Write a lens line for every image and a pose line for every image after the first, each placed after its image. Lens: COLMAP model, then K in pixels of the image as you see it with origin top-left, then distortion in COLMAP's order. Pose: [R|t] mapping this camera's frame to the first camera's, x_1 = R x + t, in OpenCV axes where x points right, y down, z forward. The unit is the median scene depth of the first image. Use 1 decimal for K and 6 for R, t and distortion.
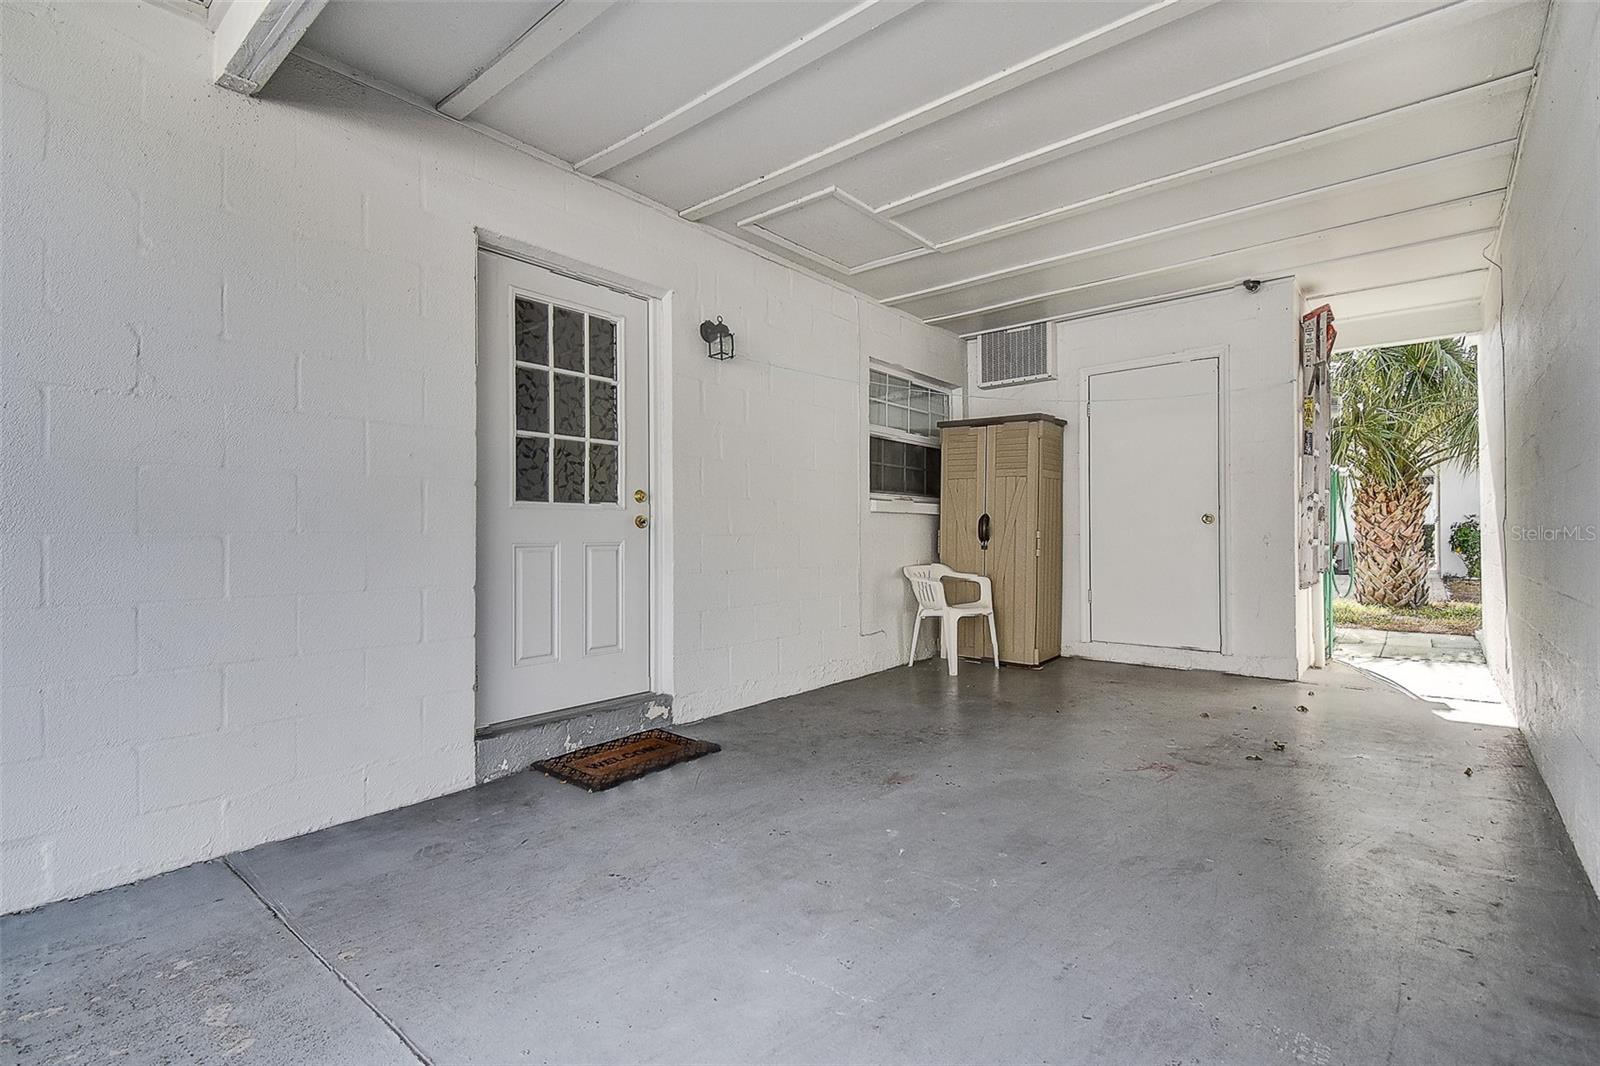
lens RADIAL K [[717.3, 0, 792.7], [0, 717.3, 531.2], [0, 0, 1]] dist [0.023939, -0.021078]
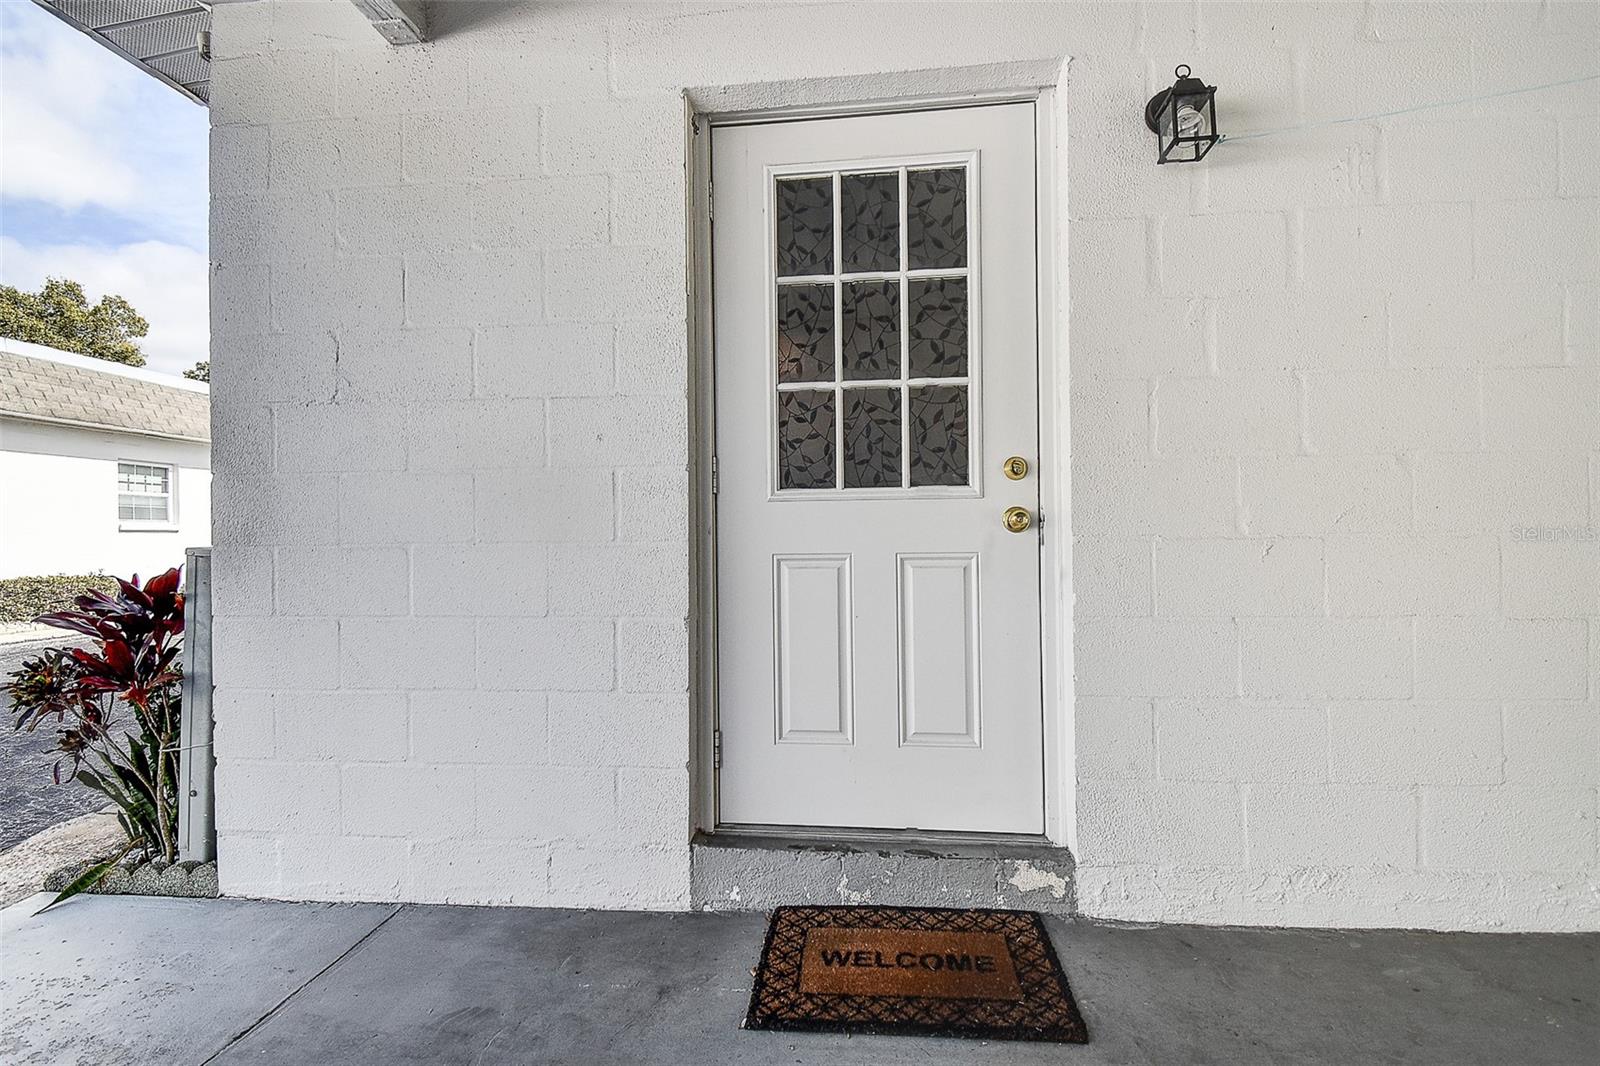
lens RADIAL K [[717.3, 0, 792.7], [0, 717.3, 531.2], [0, 0, 1]] dist [0.023939, -0.021078]
pose [[0.569107, -0.006569, -0.822237, 0.156837], [0.014085, 0.999899, 0.001760, -0.005305], [0.822143, -0.012582, 0.569142, 0.615914]]
